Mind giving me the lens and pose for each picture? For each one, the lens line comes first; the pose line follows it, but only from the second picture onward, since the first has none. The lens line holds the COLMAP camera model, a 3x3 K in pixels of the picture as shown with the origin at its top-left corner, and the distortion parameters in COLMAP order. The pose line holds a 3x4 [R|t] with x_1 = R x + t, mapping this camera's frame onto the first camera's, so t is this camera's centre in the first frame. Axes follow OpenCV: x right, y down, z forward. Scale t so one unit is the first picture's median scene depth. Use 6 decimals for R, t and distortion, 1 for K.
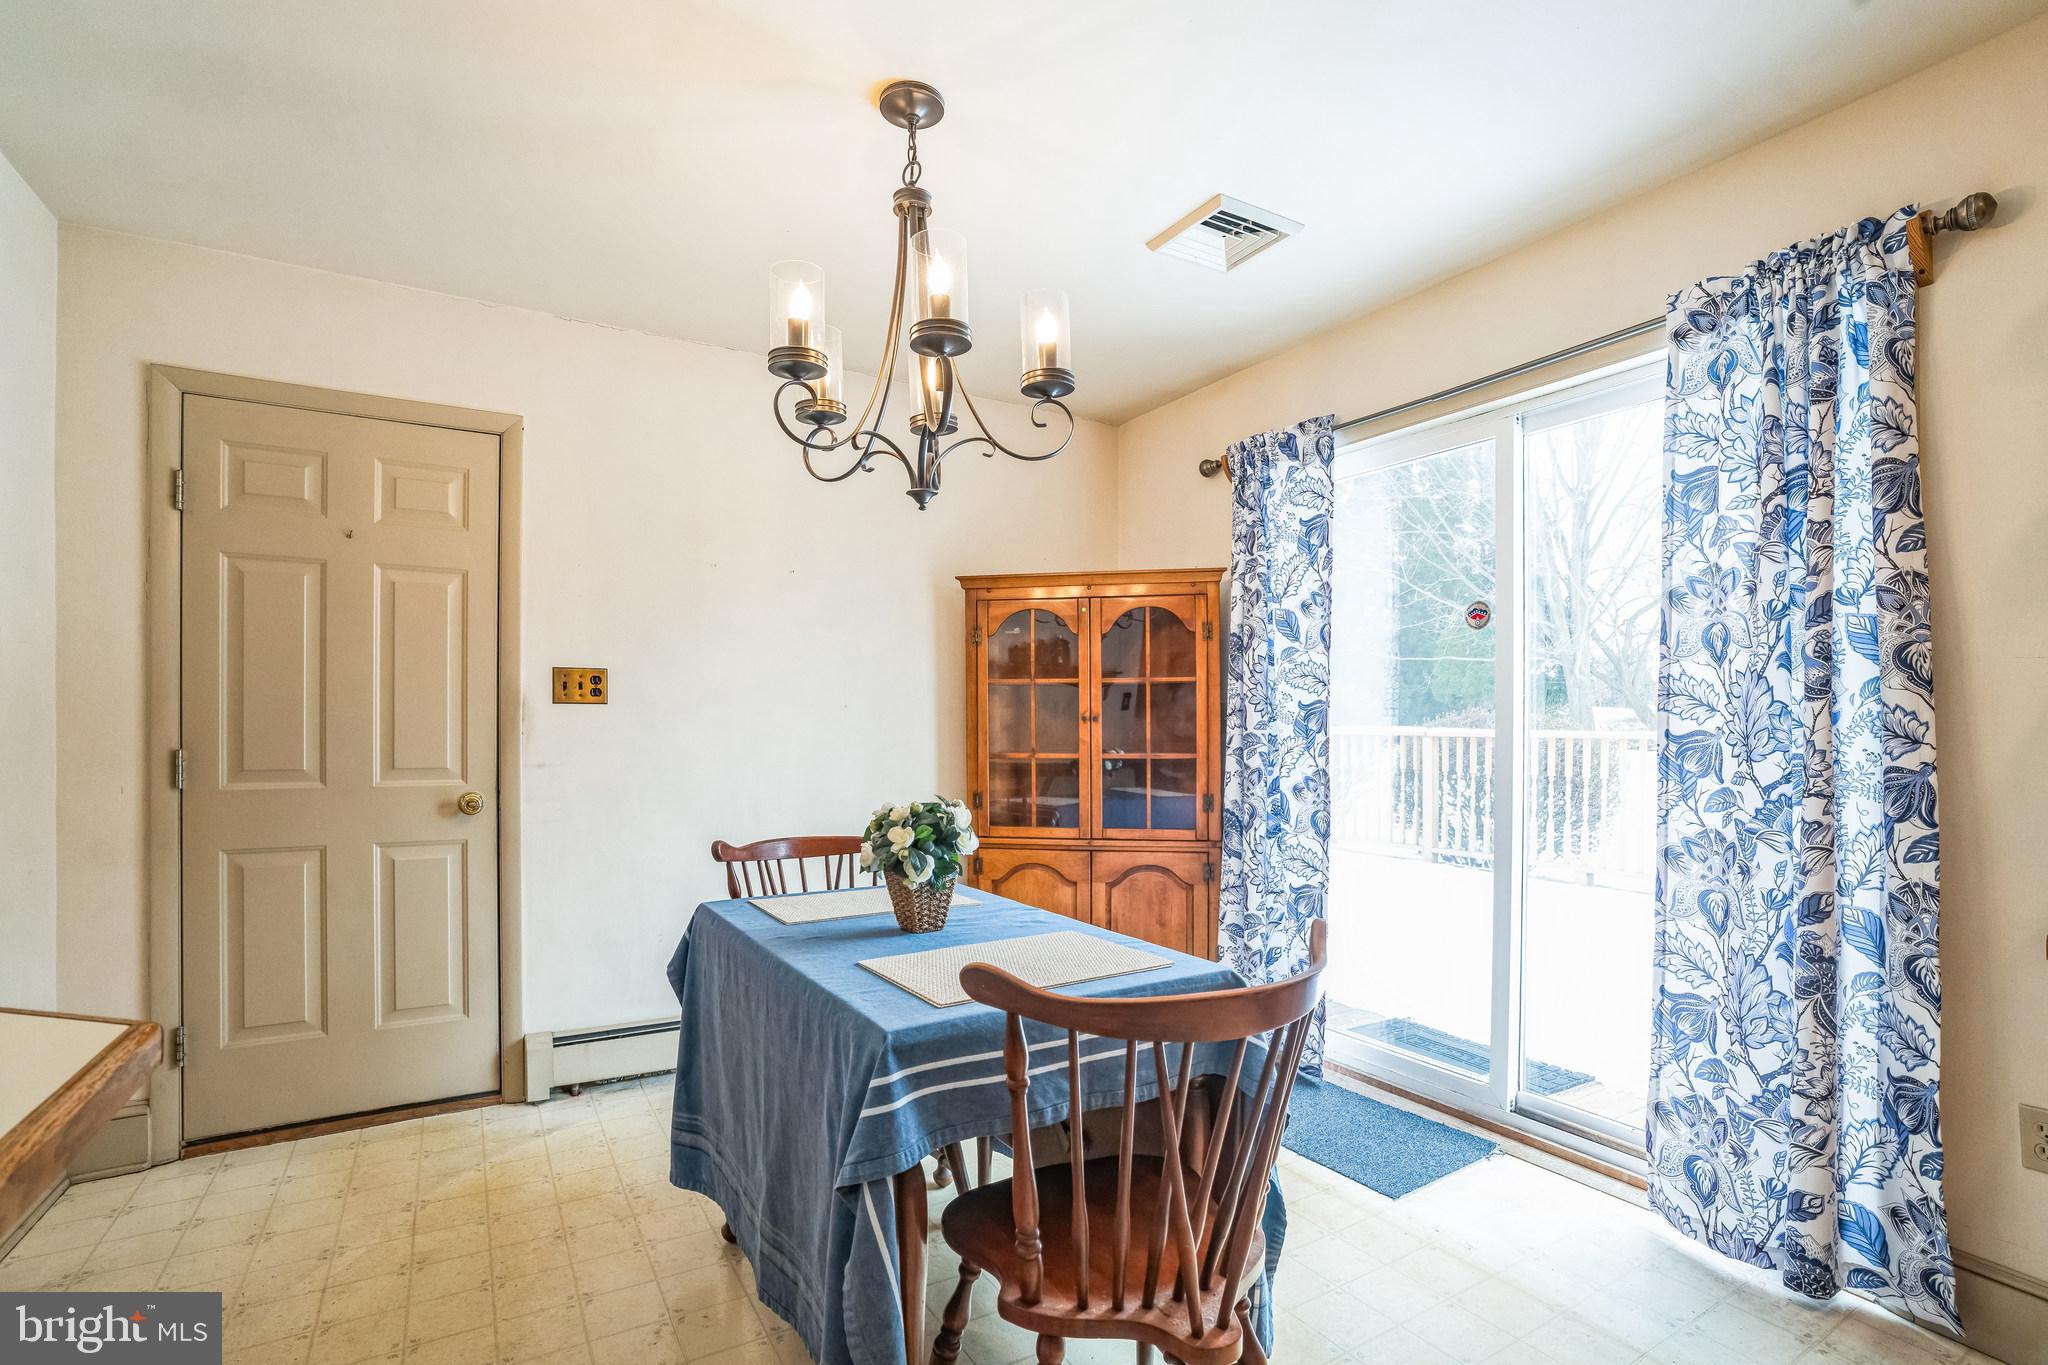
lens RADIAL K [[992.0, 0, 1024.6], [0, 992.0, 710.0], [0, 0, 1]] dist [-0.023692, 0.000615]
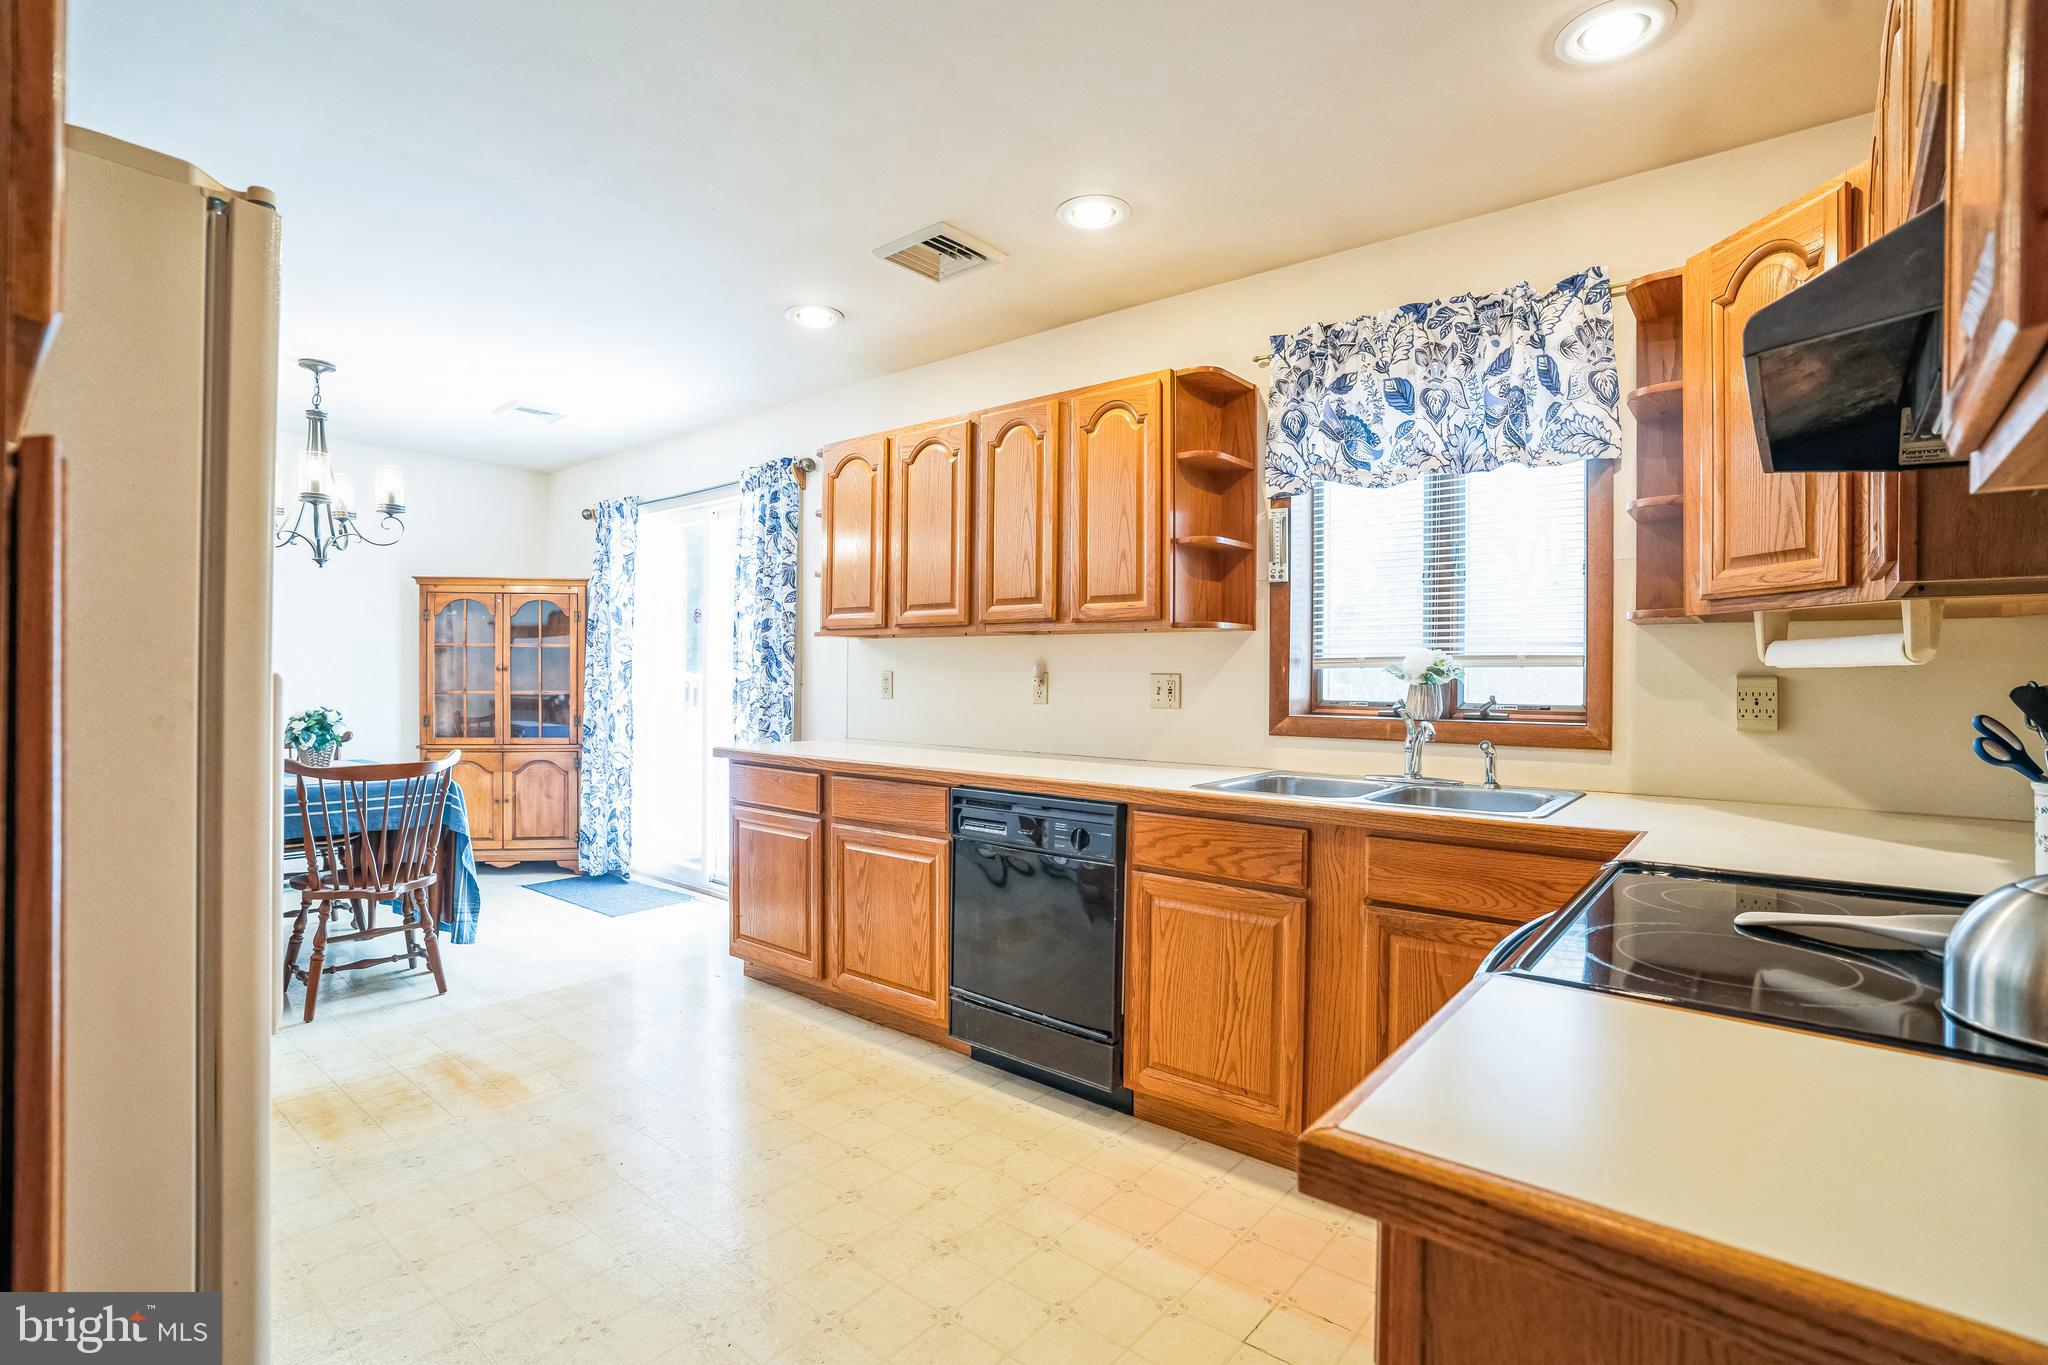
lens RADIAL K [[963.7, 0, 1018.2], [0, 963.7, 669.2], [0, 0, 1]] dist [-0.056659, 0.000216]
pose [[0.941577, 0.008819, 0.336682, 0.352682], [-0.012682, 0.999877, 0.009277, -0.016837], [-0.336559, -0.013005, 0.941573, -0.753227]]
